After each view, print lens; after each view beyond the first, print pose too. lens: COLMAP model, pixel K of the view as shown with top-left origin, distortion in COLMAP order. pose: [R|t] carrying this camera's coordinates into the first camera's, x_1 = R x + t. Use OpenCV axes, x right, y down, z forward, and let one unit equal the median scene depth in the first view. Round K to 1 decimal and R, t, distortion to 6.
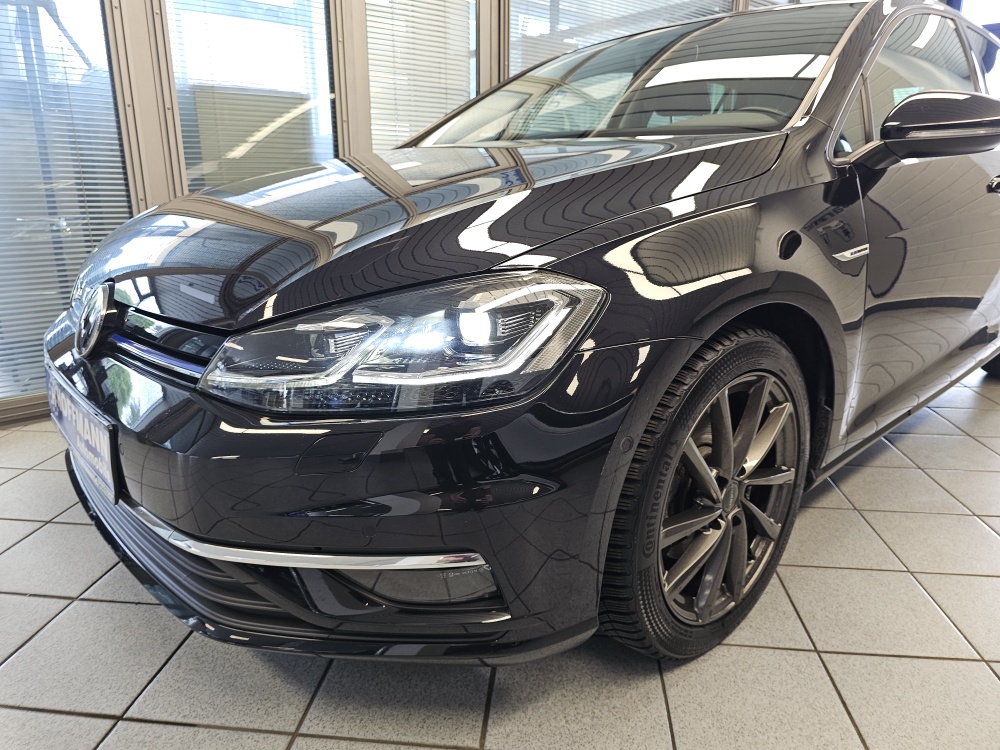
lens RADIAL K [[680.5, 0, 500.1], [0, 680.5, 371.5], [0, 0, 1]] dist [0.057202, -0.067916]
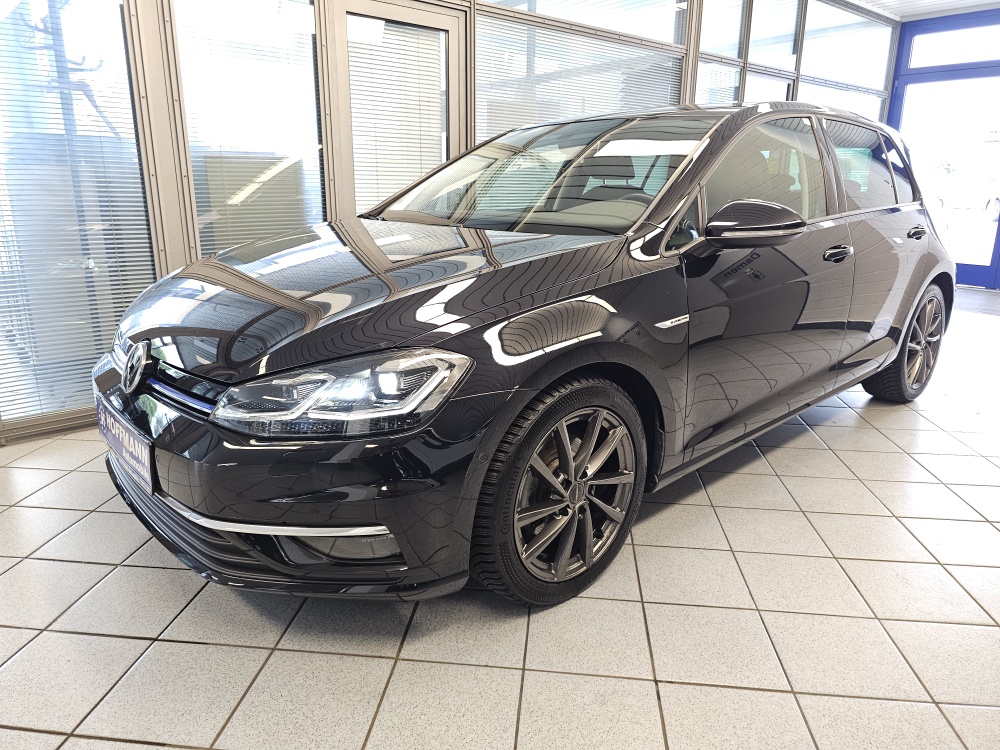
lens RADIAL K [[680.5, 0, 500.1], [0, 680.5, 371.5], [0, 0, 1]] dist [0.057202, -0.067916]
pose [[0.999971, 0.006600, -0.003892, 0.180073], [-0.006628, 0.999952, -0.007165, -0.063439], [0.003844, 0.007191, 0.999967, -0.456970]]
